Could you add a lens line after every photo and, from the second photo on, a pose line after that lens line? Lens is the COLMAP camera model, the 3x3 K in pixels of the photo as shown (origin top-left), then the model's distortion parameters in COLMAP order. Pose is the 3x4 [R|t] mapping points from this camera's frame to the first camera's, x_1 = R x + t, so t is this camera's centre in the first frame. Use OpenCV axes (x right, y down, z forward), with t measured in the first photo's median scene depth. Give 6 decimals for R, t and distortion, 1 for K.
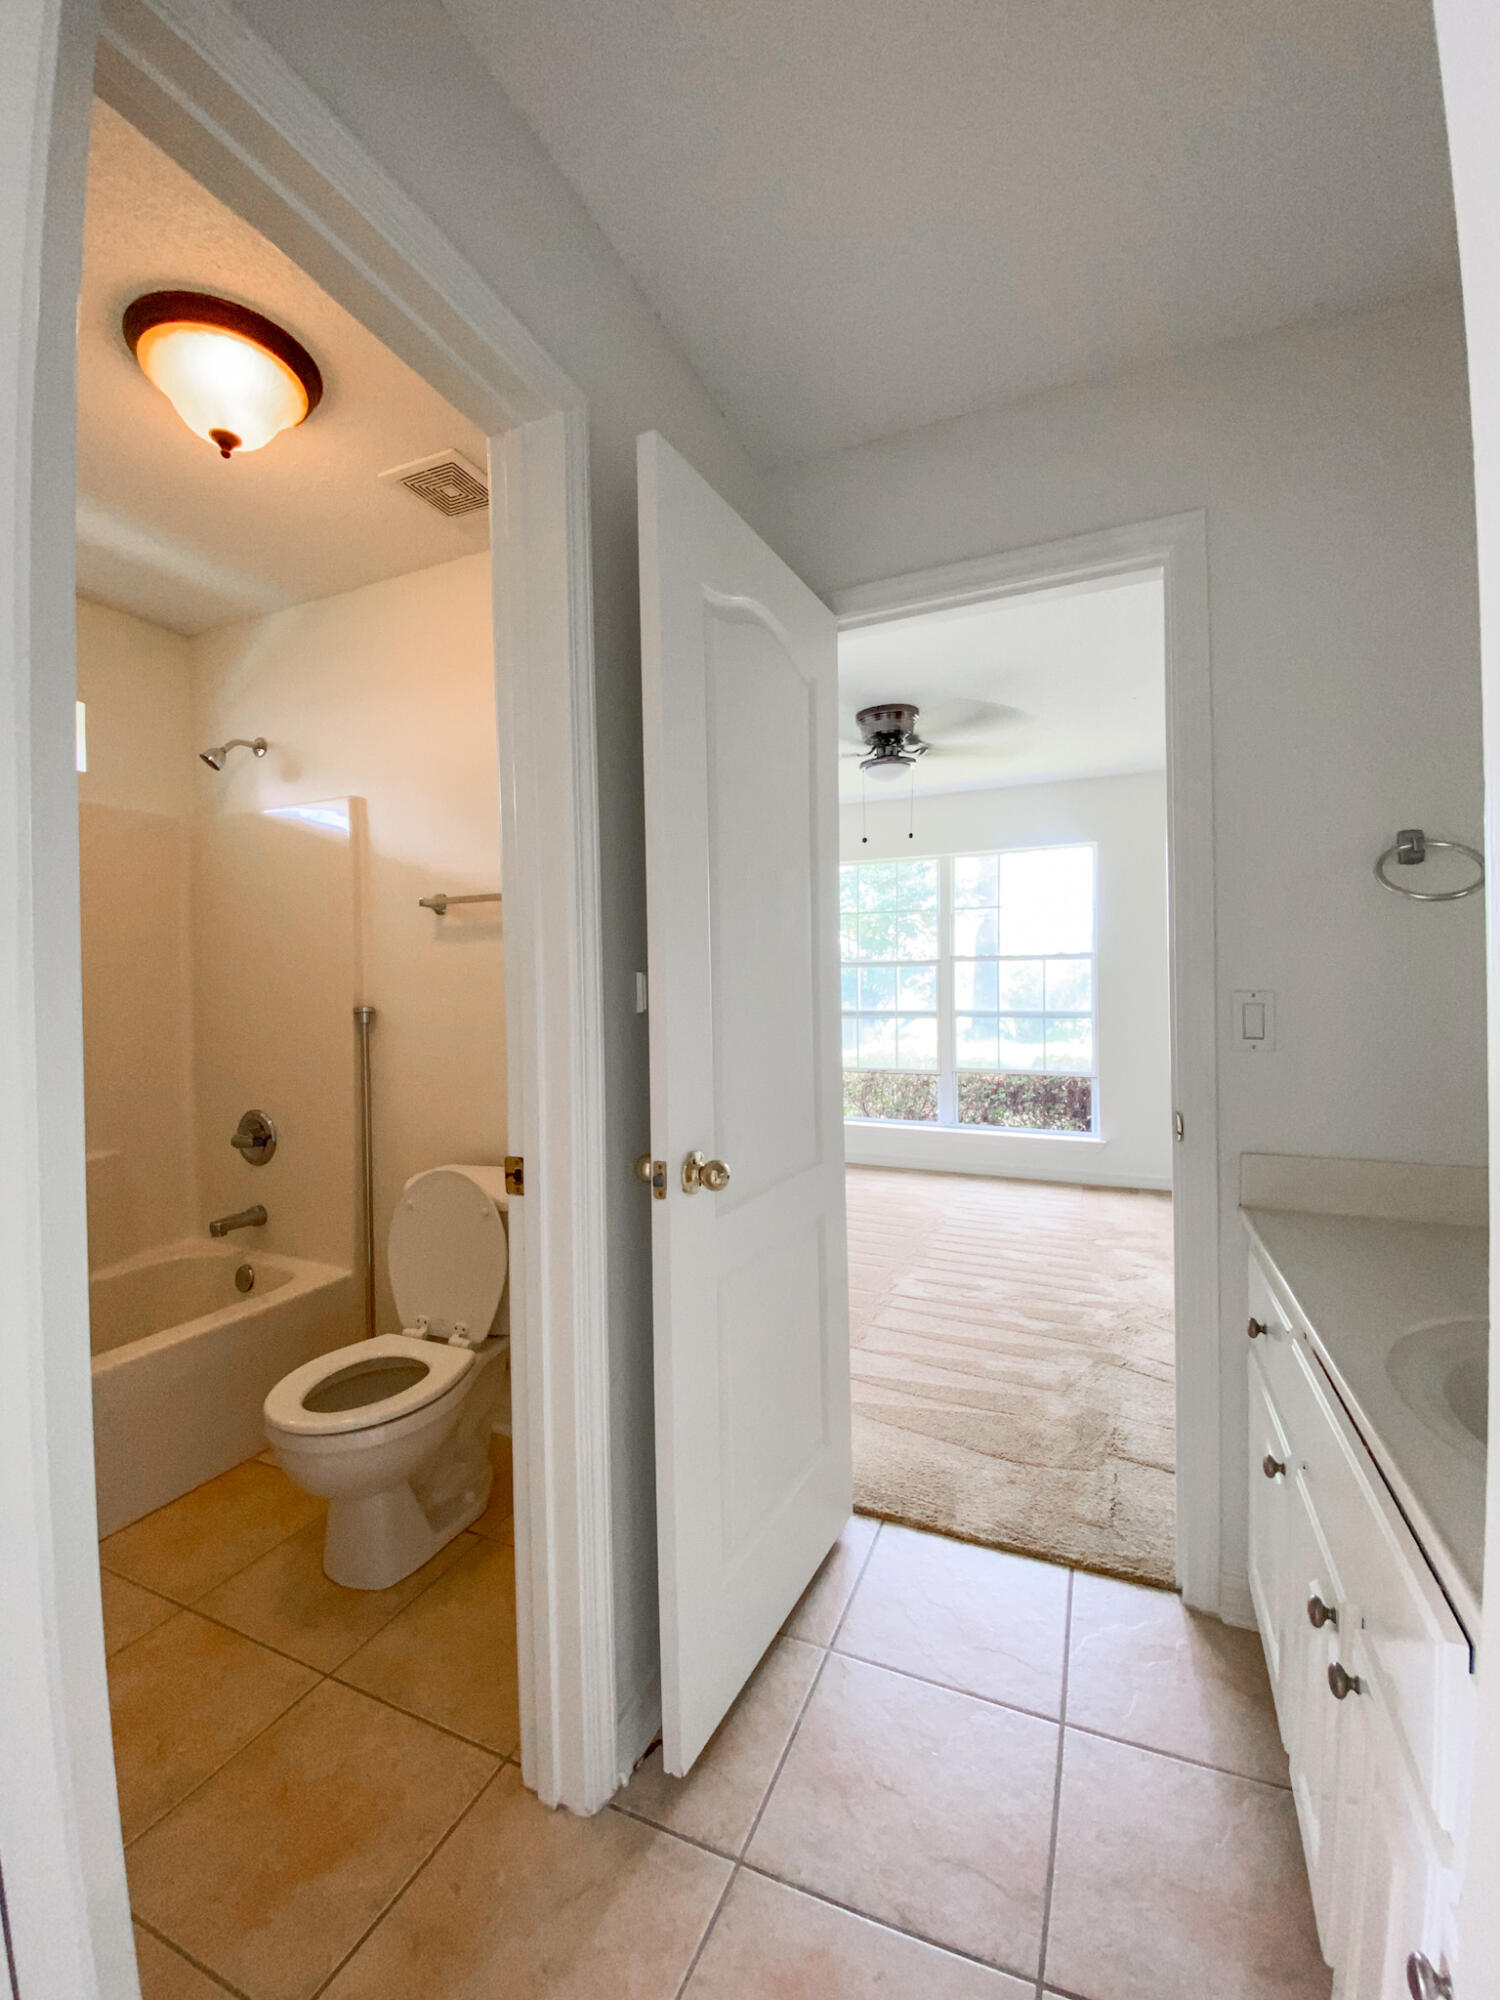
lens RADIAL K [[821.3, 0, 748.8], [0, 821.3, 989.8], [0, 0, 1]] dist [-0.018526, -0.000361]
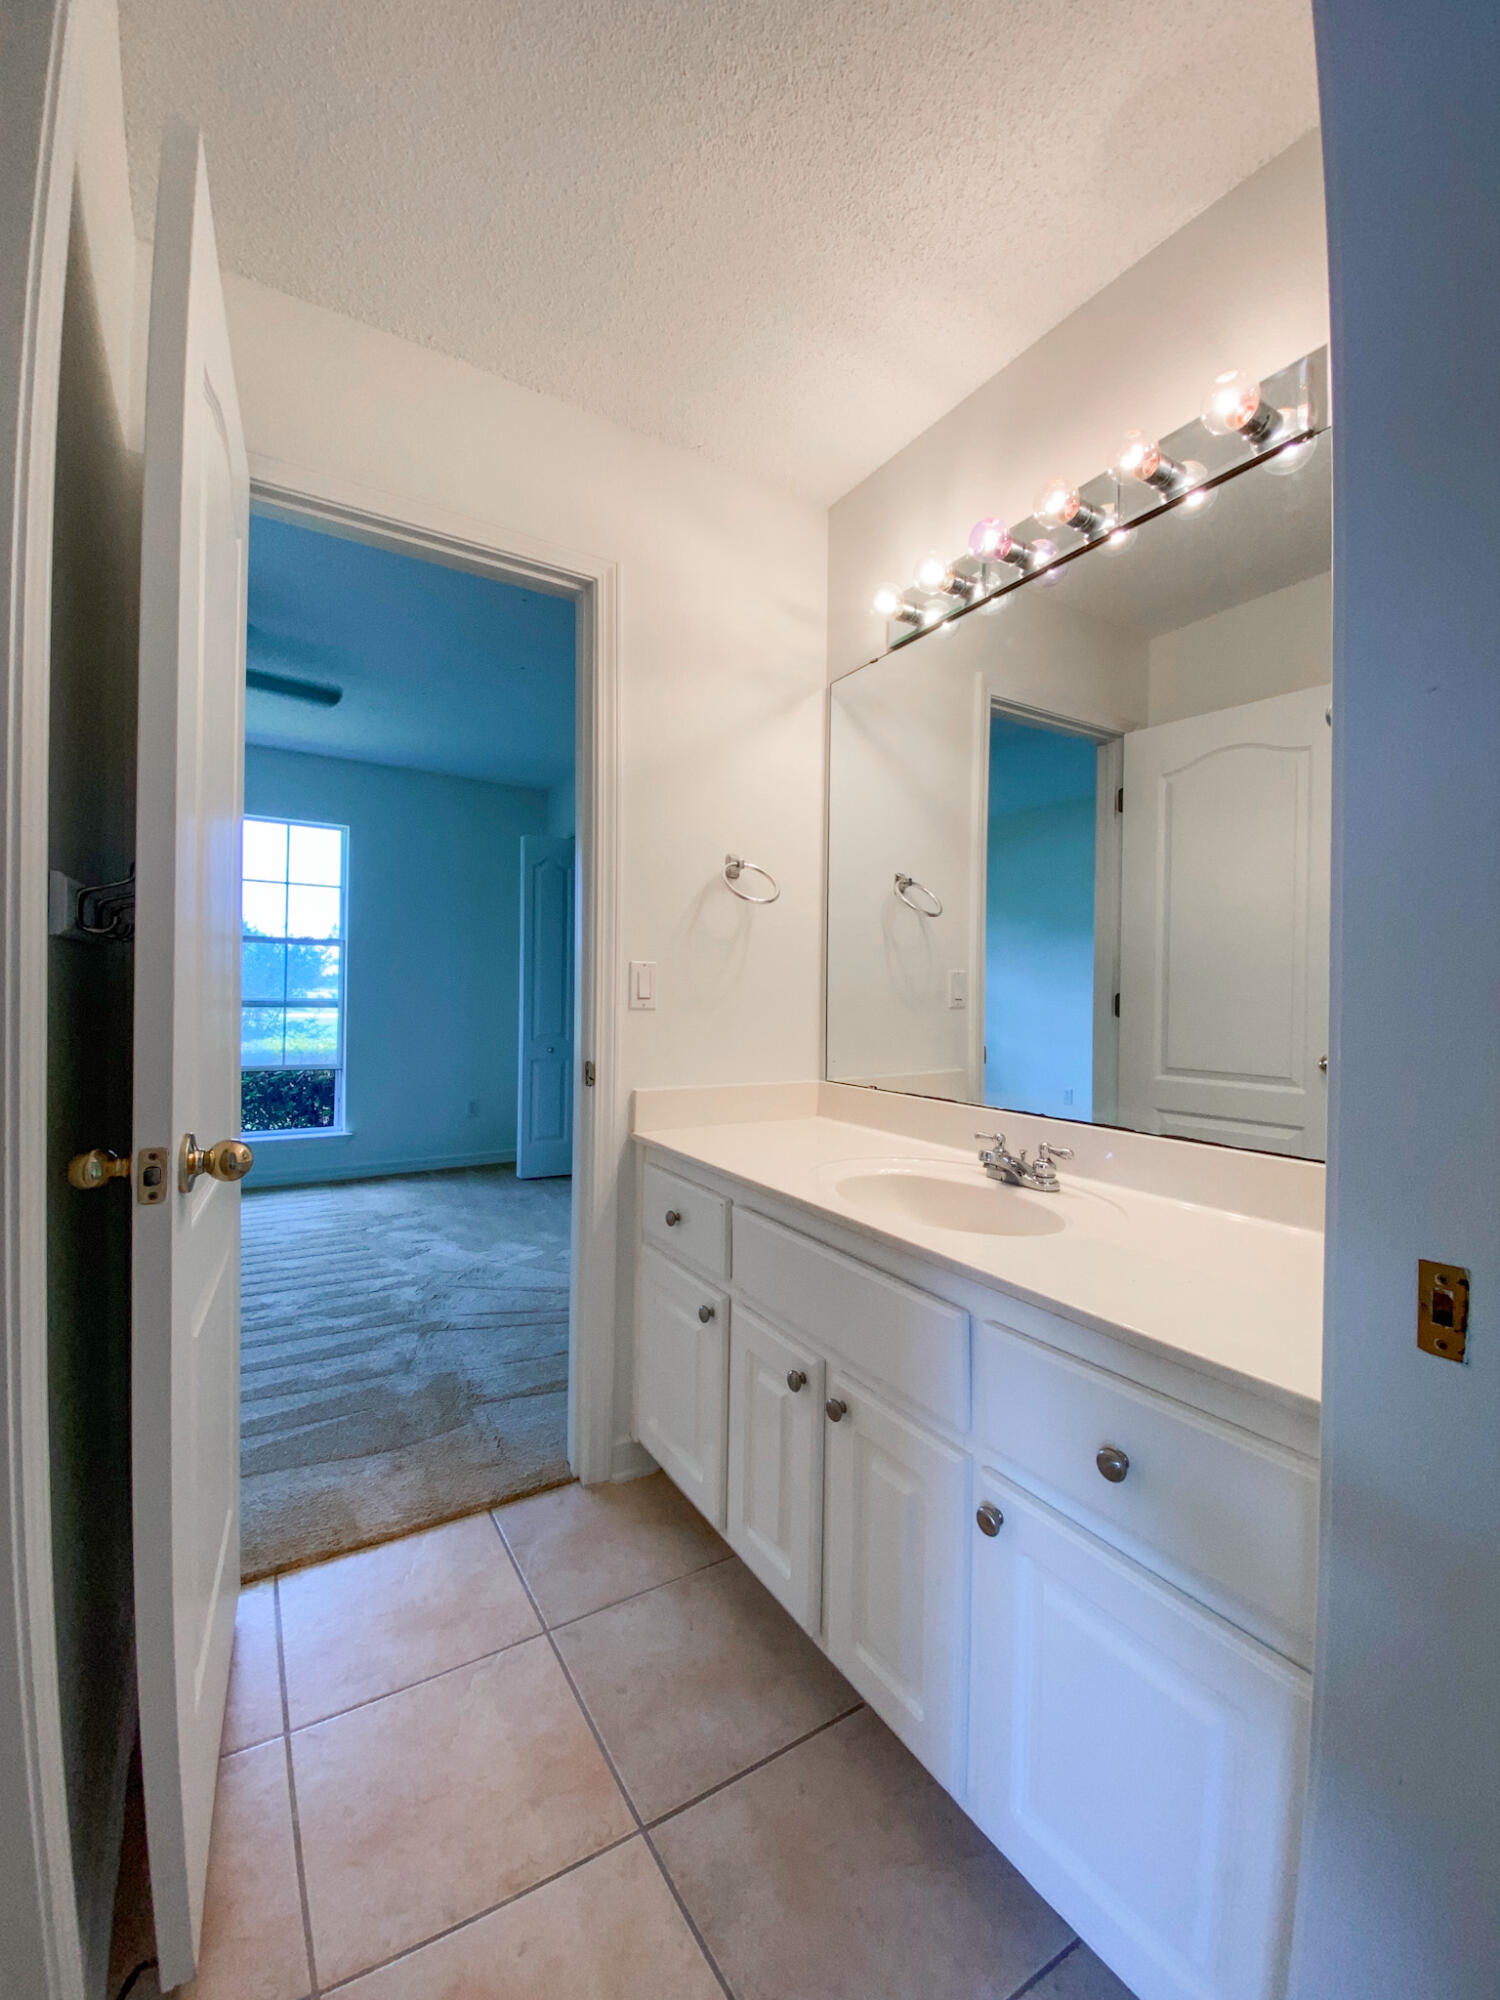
lens RADIAL K [[821.3, 0, 748.8], [0, 821.3, 989.8], [0, 0, 1]] dist [-0.018526, -0.000361]
pose [[0.576593, 0.006814, 0.817003, -0.161967], [-0.002436, 0.999975, -0.006620, 0.032101], [-0.817028, 0.001827, 0.576595, 0.076599]]
